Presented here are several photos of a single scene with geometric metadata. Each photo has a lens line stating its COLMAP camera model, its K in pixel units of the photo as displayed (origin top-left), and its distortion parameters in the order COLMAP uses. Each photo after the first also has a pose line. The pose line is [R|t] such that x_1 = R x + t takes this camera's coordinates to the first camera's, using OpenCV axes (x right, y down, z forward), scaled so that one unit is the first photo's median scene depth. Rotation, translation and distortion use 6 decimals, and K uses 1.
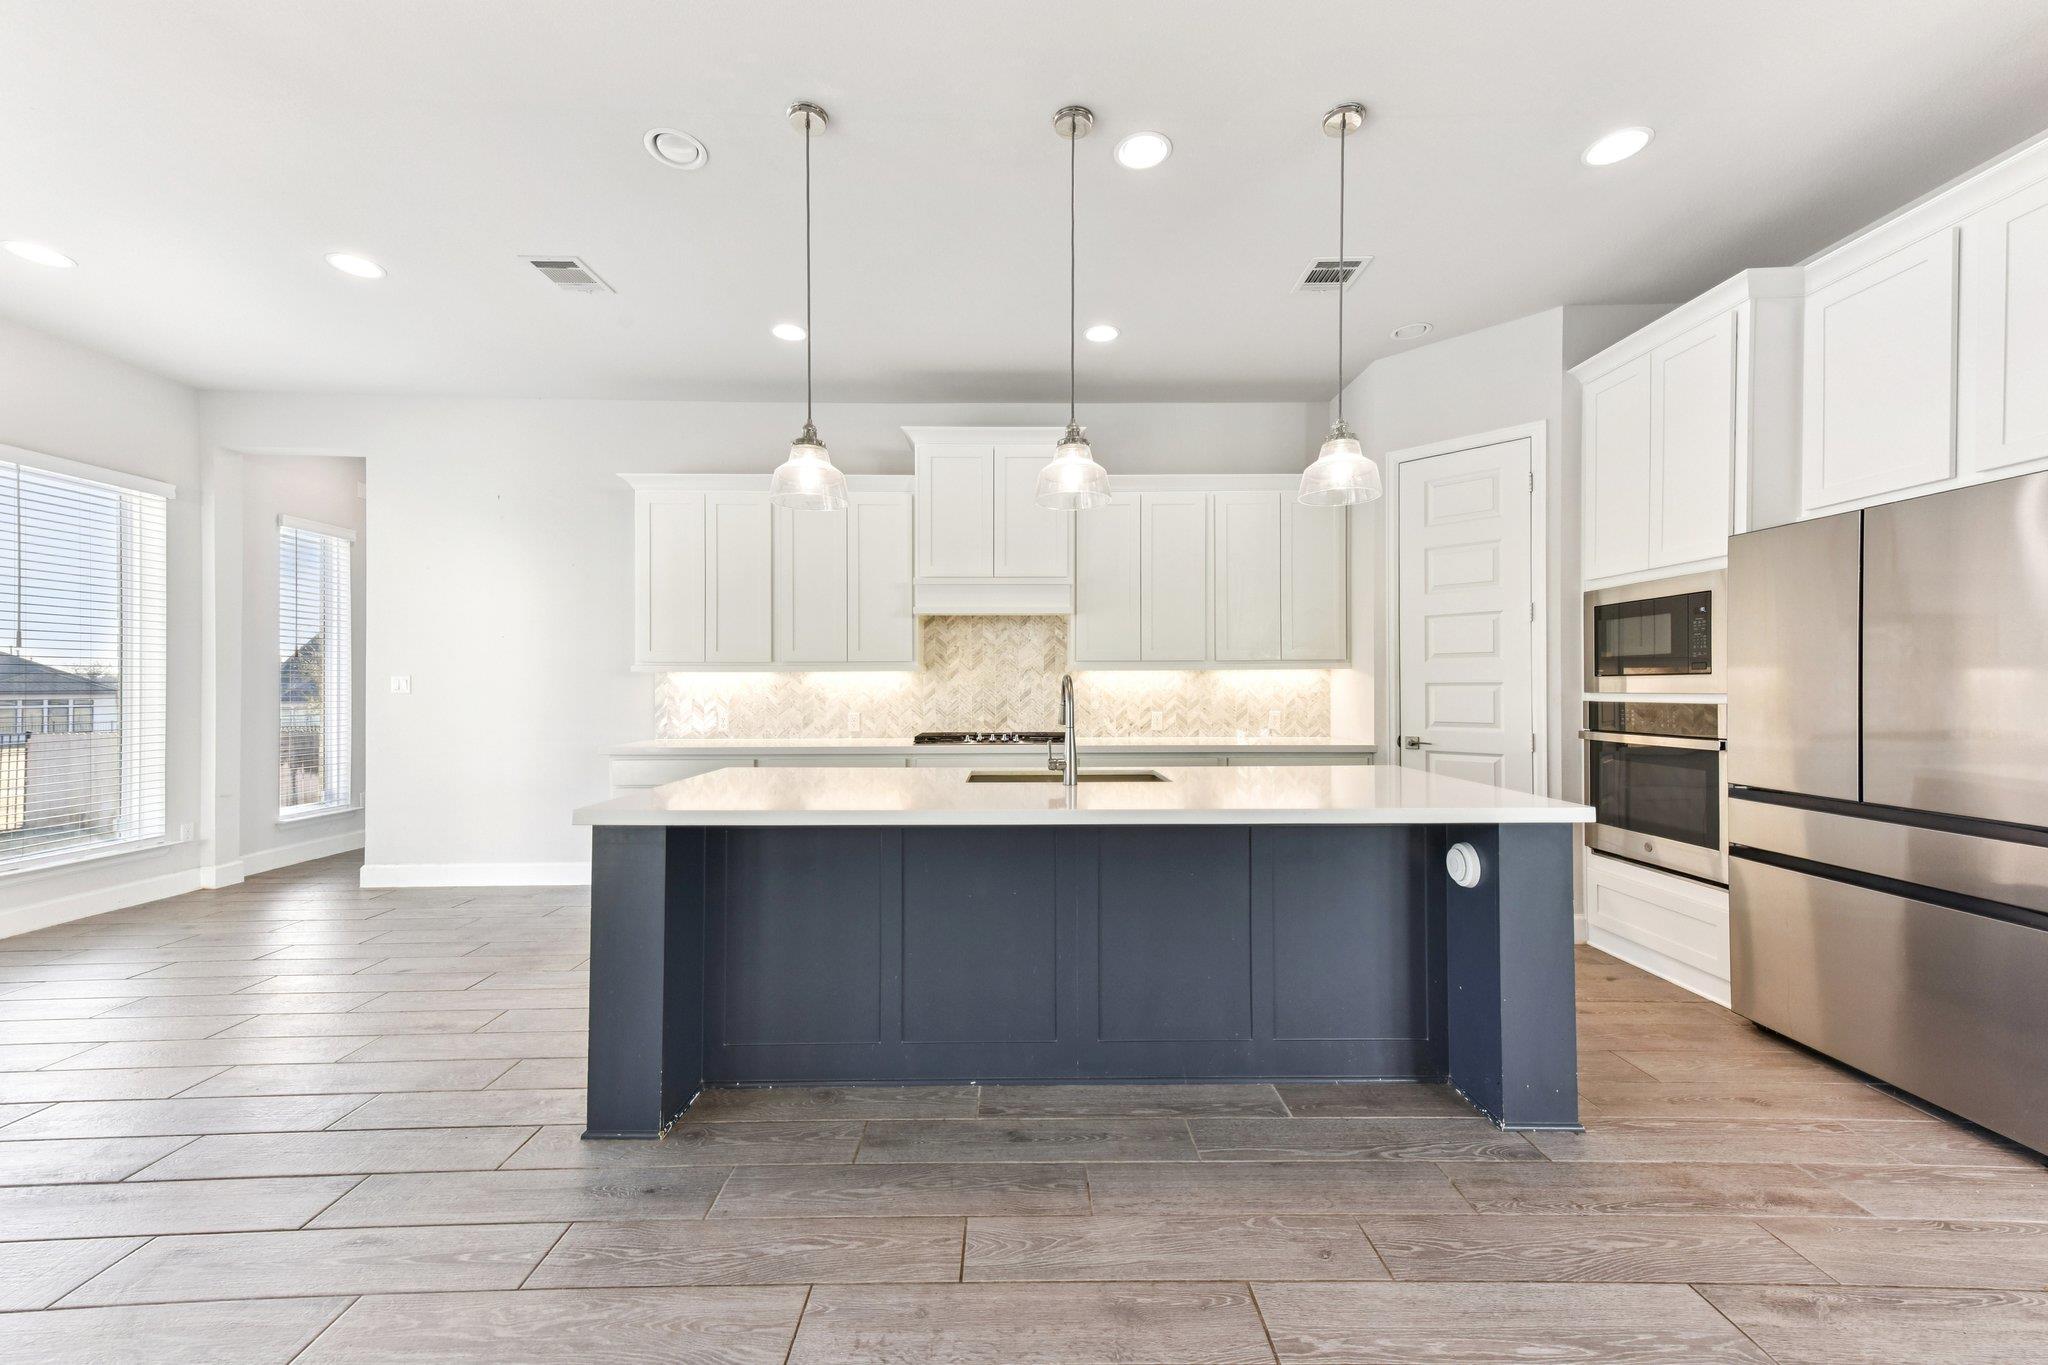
lens RADIAL K [[805.4, 0, 1017.6], [0, 805.4, 684.2], [0, 0, 1]] dist [0.028083, -0.000310]
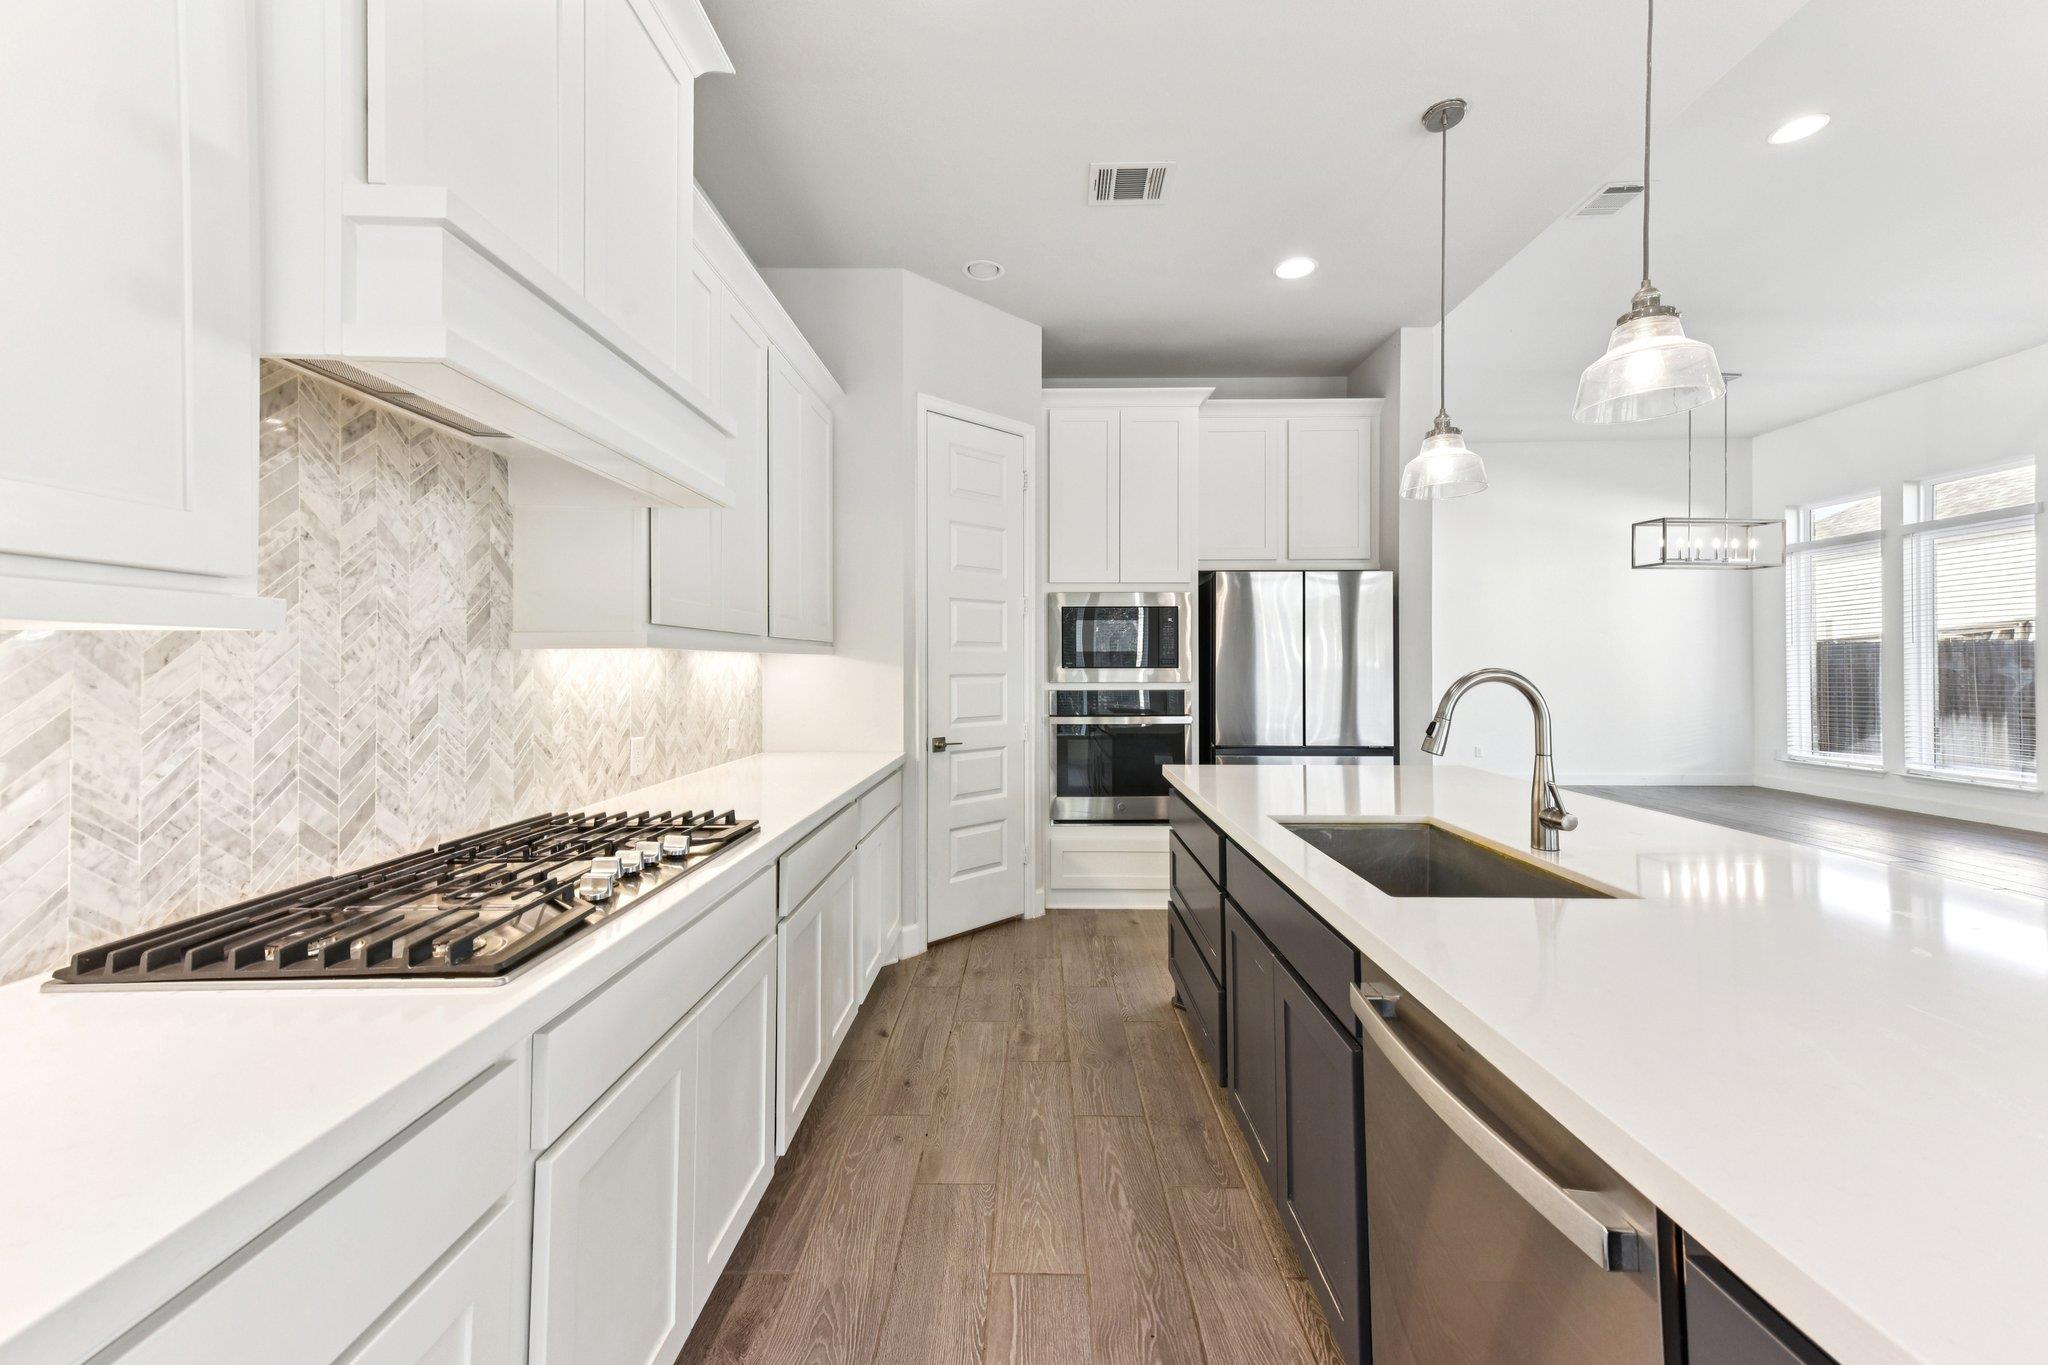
lens RADIAL K [[805.4, 0, 1035.5], [0, 805.4, 663.8], [0, 0, 1]] dist [0.028083, -0.000310]
pose [[0.004572, 0.006734, 0.999967, -0.360483], [-0.001131, 0.999977, -0.006729, -0.007202], [-0.999989, -0.001100, 0.004580, 0.893685]]
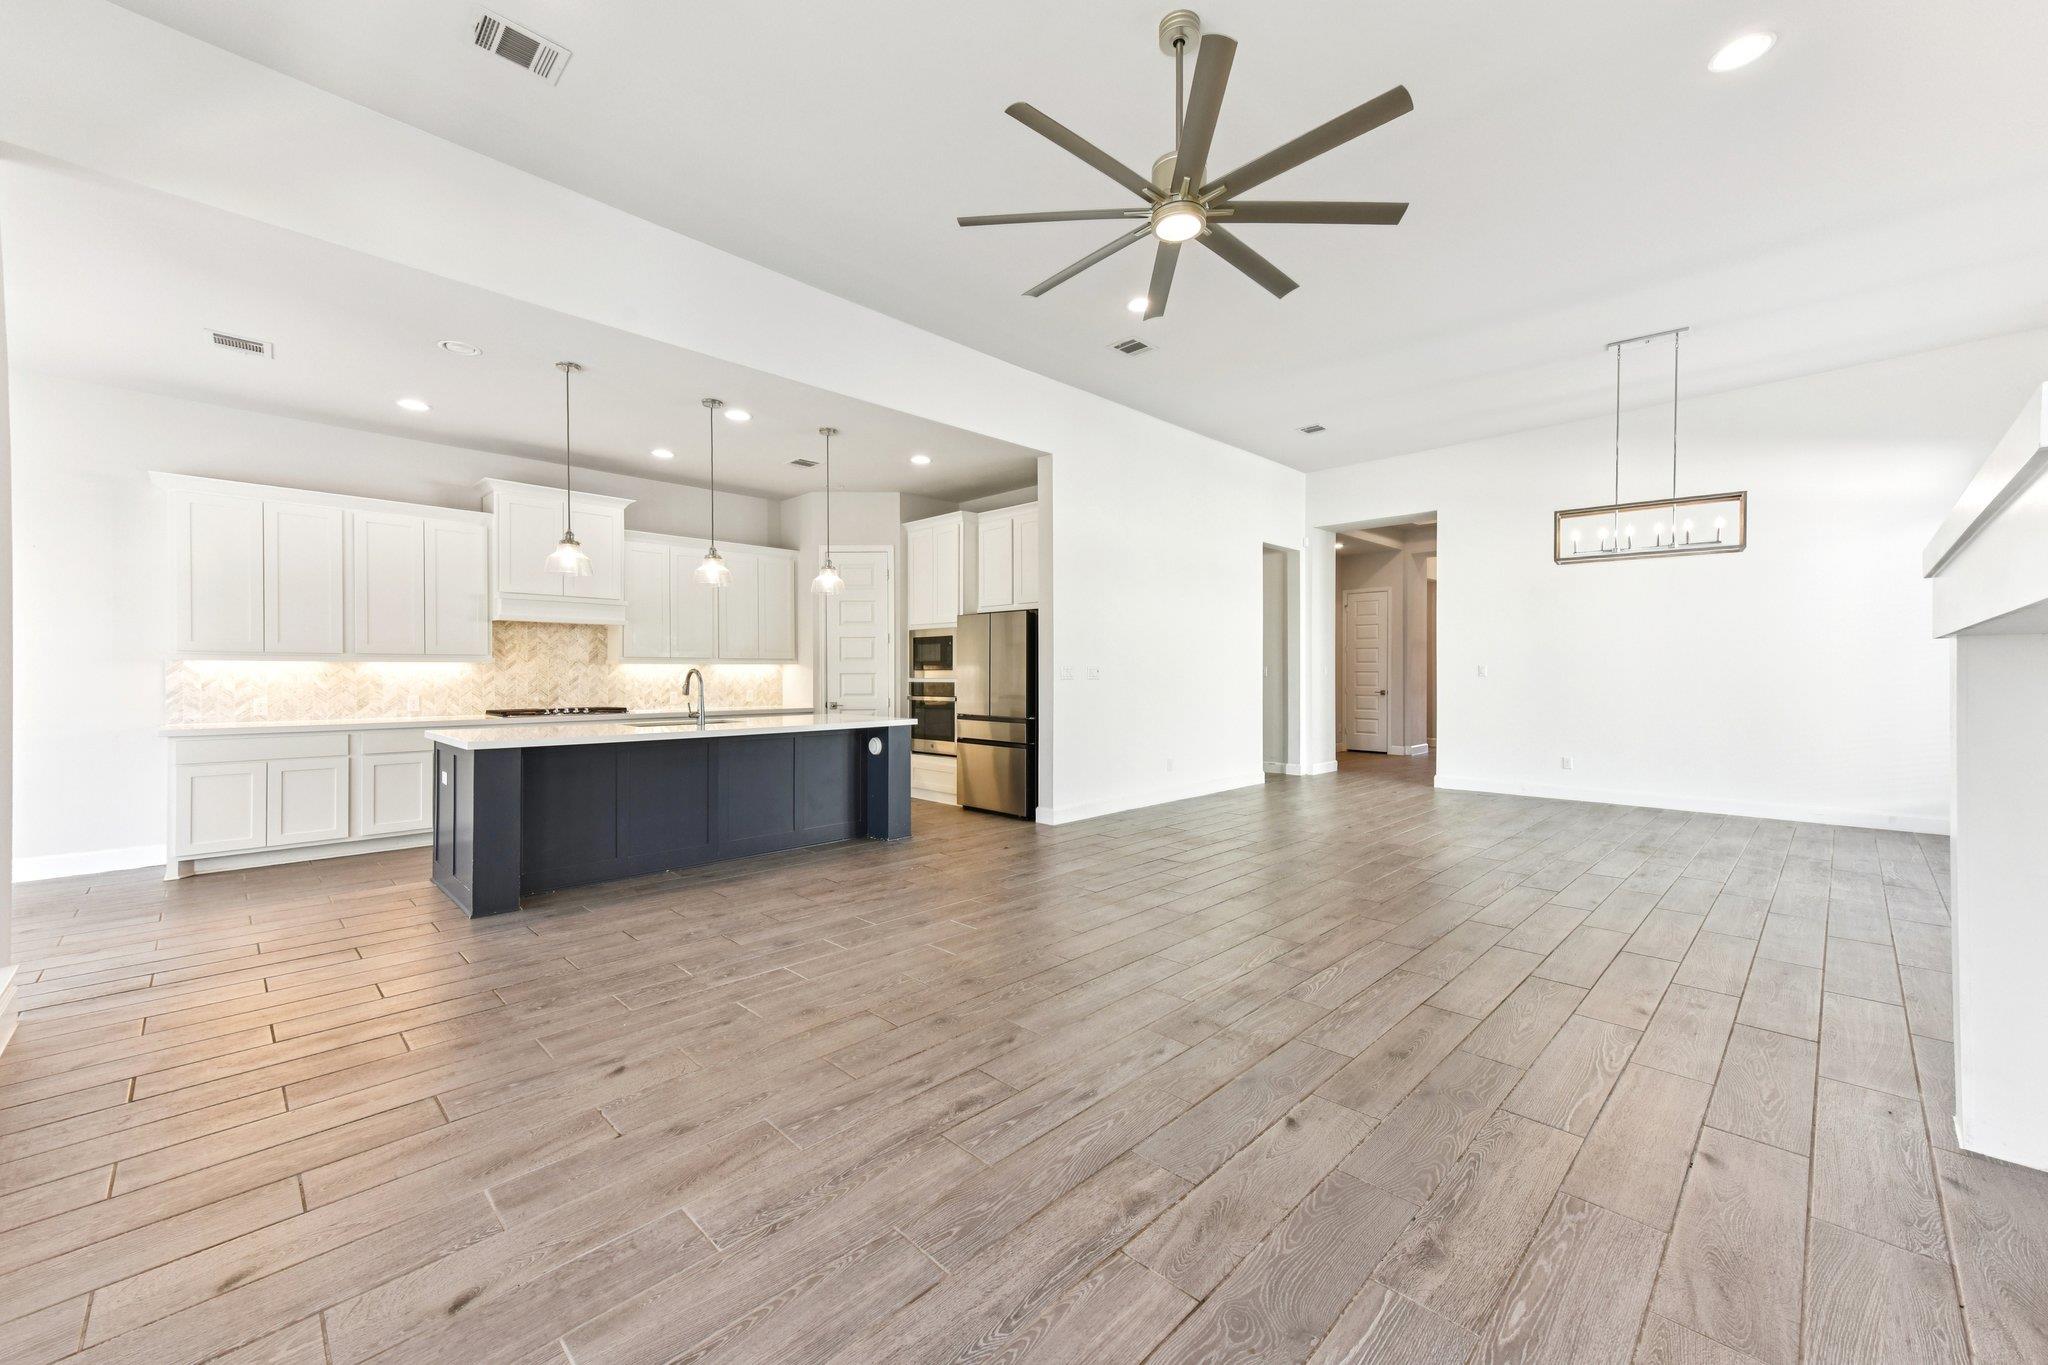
lens RADIAL K [[805.4, 0, 1041.8], [0, 805.4, 685.4], [0, 0, 1]] dist [0.028083, -0.000310]
pose [[0.704435, -0.008244, 0.709721, -0.482603], [-0.004279, 0.999865, 0.015862, -0.004642], [-0.709756, -0.014211, 0.704305, -0.632423]]
